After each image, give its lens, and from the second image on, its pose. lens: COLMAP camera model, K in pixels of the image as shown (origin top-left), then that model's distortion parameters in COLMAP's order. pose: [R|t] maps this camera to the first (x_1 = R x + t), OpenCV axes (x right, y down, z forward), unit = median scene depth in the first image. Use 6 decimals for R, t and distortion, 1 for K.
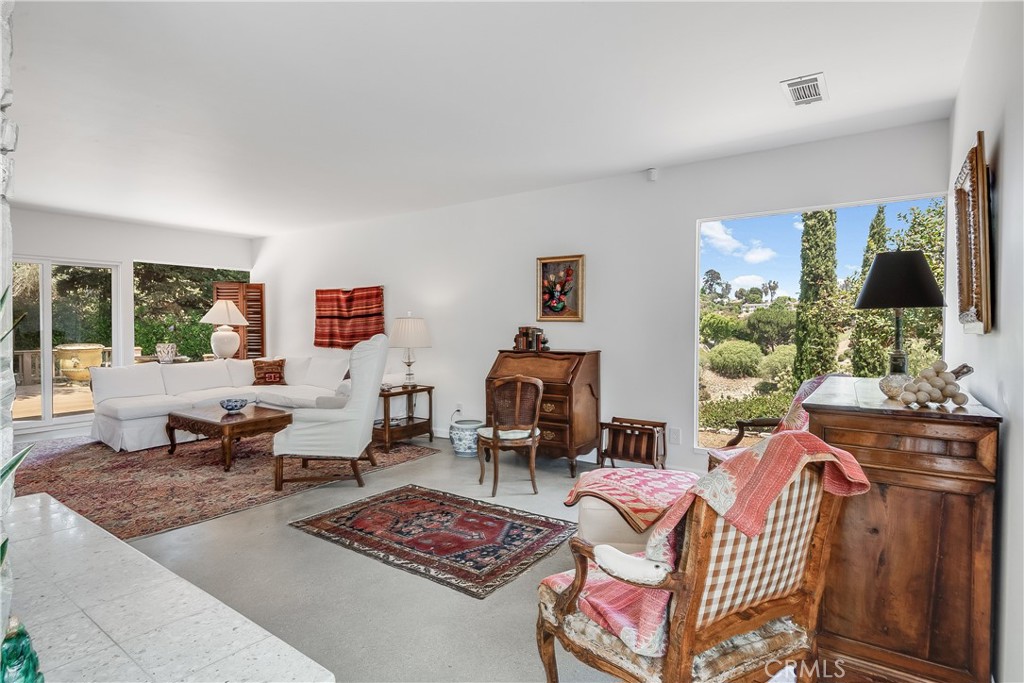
lens RADIAL K [[520.6, 0, 511.1], [0, 520.6, 335.4], [0, 0, 1]] dist [0.029816, 0.000050]
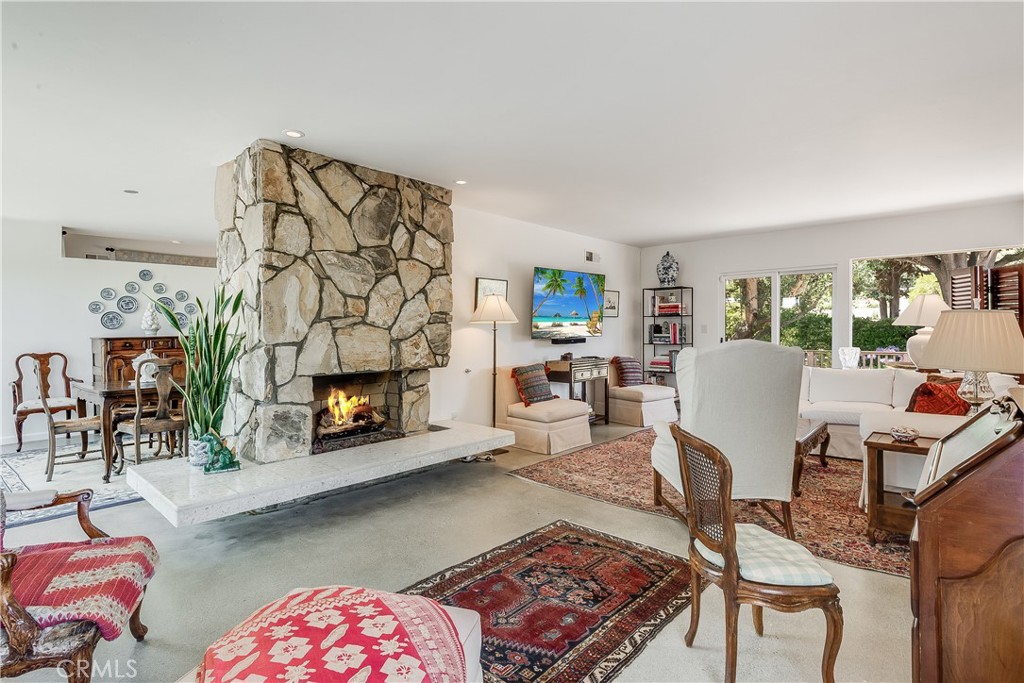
lens RADIAL K [[520.6, 0, 506.8], [0, 520.6, 334.2], [0, 0, 1]] dist [0.029816, 0.000050]
pose [[-0.136891, 0.010656, -0.990529, 0.606443], [-0.001889, 0.999938, 0.011018, -0.018808], [0.990584, 0.003379, -0.136862, 1.030087]]
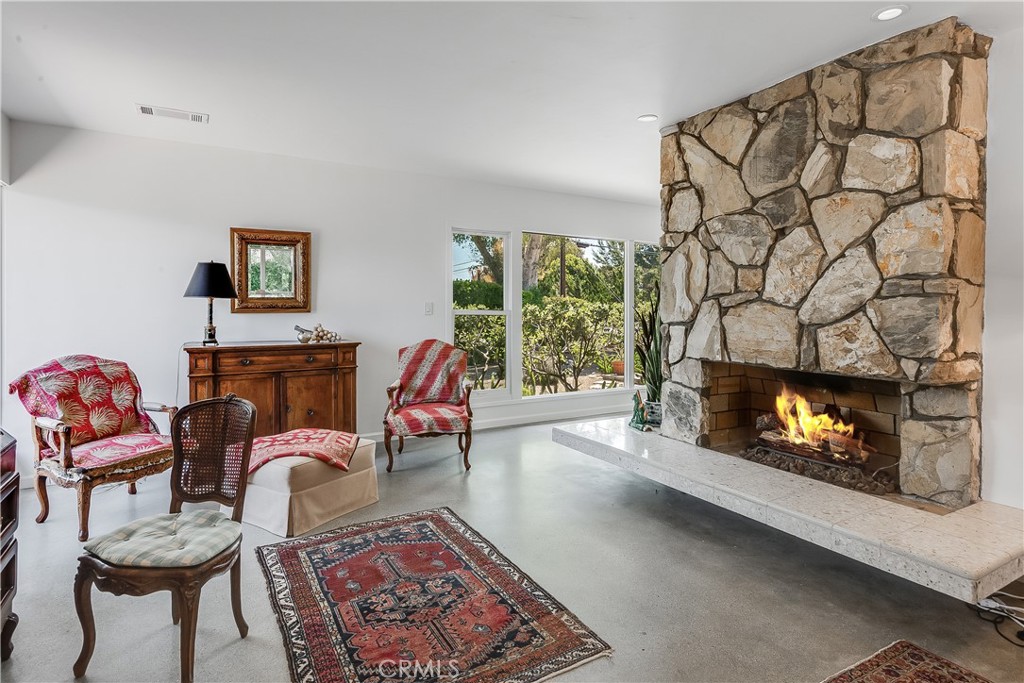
lens RADIAL K [[523.7, 0, 492.4], [0, 523.7, 312.6], [0, 0, 1]] dist [0.016355, -0.000013]
pose [[-0.893962, -0.002090, 0.448138, -0.566050], [0.001783, 0.999965, 0.008219, -0.017262], [-0.448139, 0.008146, -0.893927, 1.569703]]
